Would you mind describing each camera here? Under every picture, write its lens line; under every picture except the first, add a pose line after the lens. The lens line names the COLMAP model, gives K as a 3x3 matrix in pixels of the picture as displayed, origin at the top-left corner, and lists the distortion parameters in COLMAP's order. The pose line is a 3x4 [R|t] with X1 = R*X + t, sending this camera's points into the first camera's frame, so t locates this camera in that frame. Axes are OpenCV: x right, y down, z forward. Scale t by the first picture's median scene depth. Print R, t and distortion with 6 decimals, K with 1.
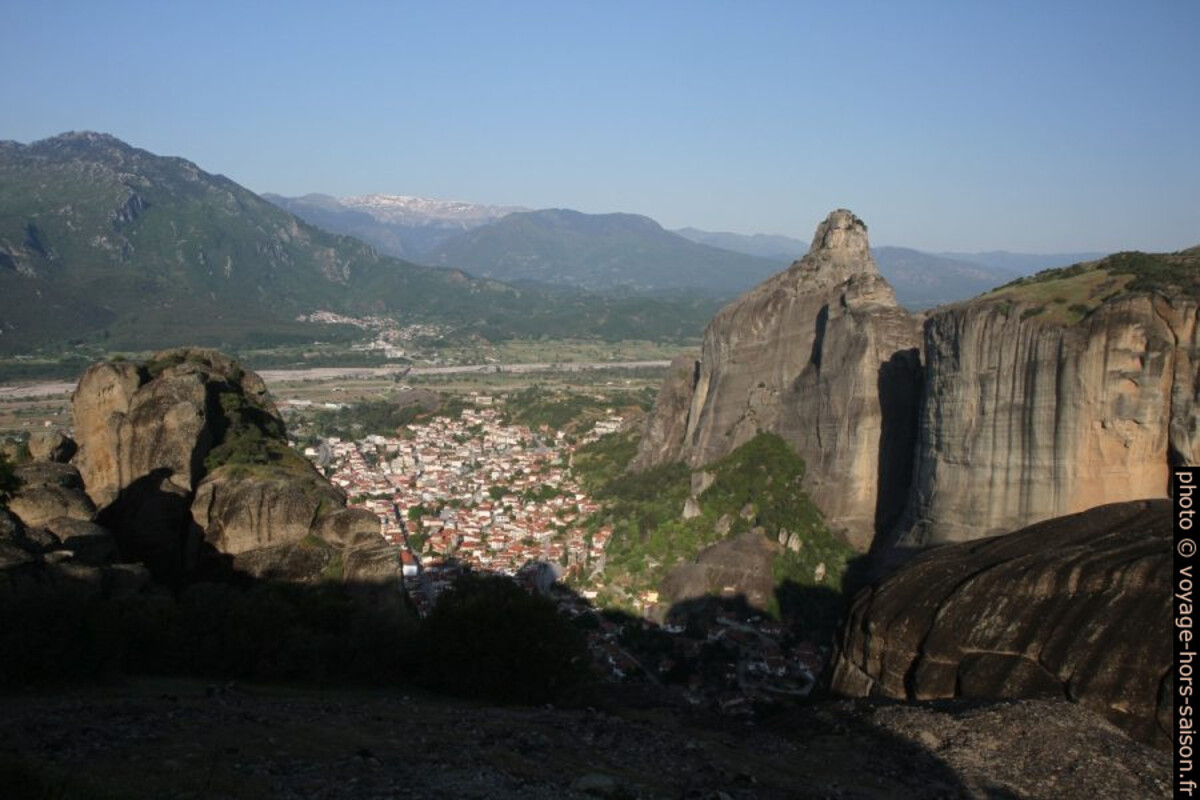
lens RADIAL K [[958.9, 0, 565.8], [0, 958.9, 400.3], [0, 0, 1]] dist [-0.004640, 0.059026]
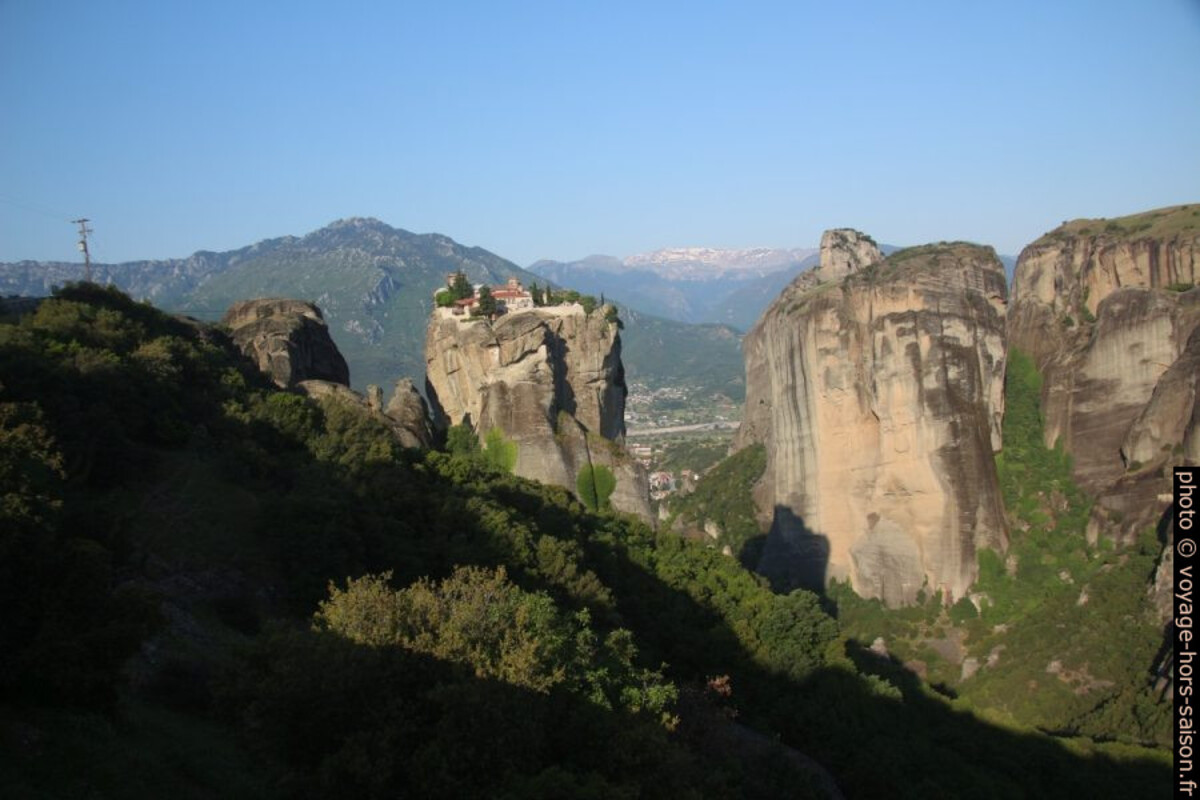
lens RADIAL K [[1136.1, 0, 597.5], [0, 1136.1, 416.0], [0, 0, 1]] dist [-0.006480, 0.011182]
pose [[0.958858, -0.060813, -0.277297, 0.065369], [0.044281, 0.996870, -0.065501, 0.012908], [0.280412, 0.050527, 0.958549, -0.042757]]
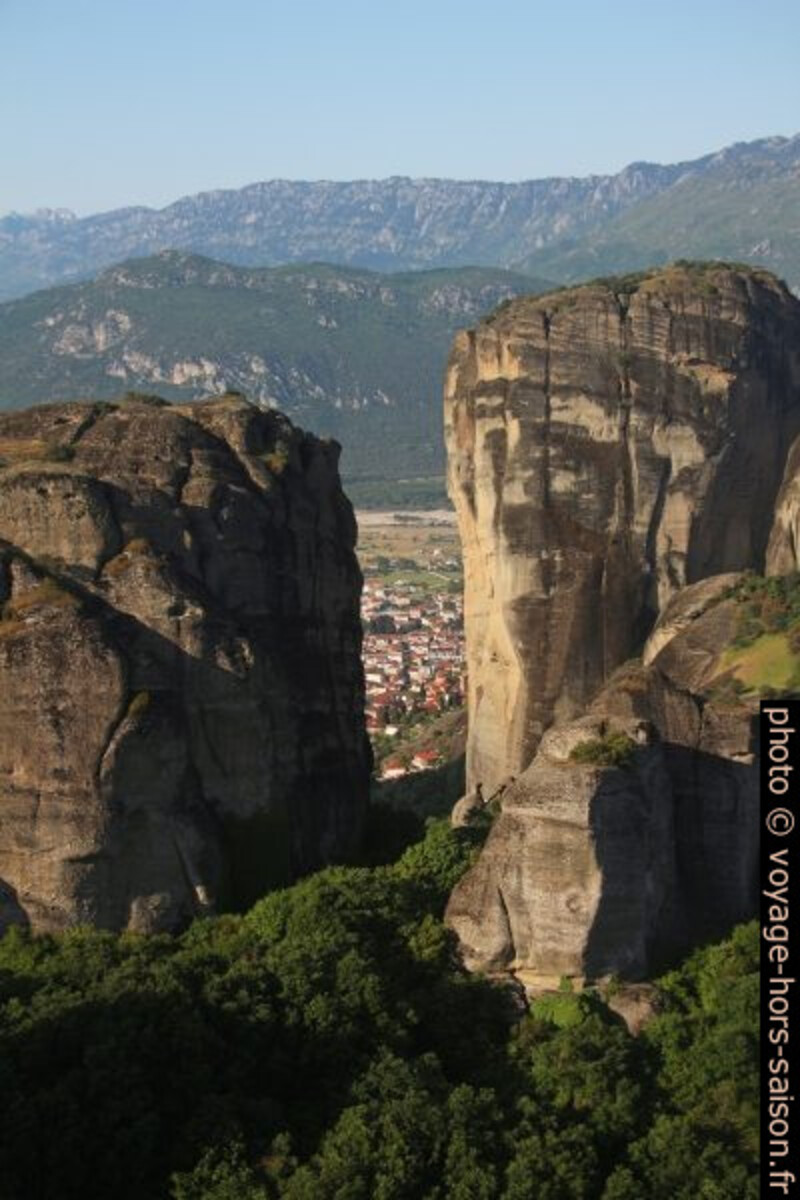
lens RADIAL K [[1844.7, 0, 395.2], [0, 1844.7, 605.5], [0, 0, 1]] dist [0.162388, 0.042551]
pose [[0.704389, 0.074506, -0.705893, 0.153701], [-0.071257, 0.996874, 0.034114, 0.006480], [0.706229, 0.026271, 0.707496, -0.009481]]
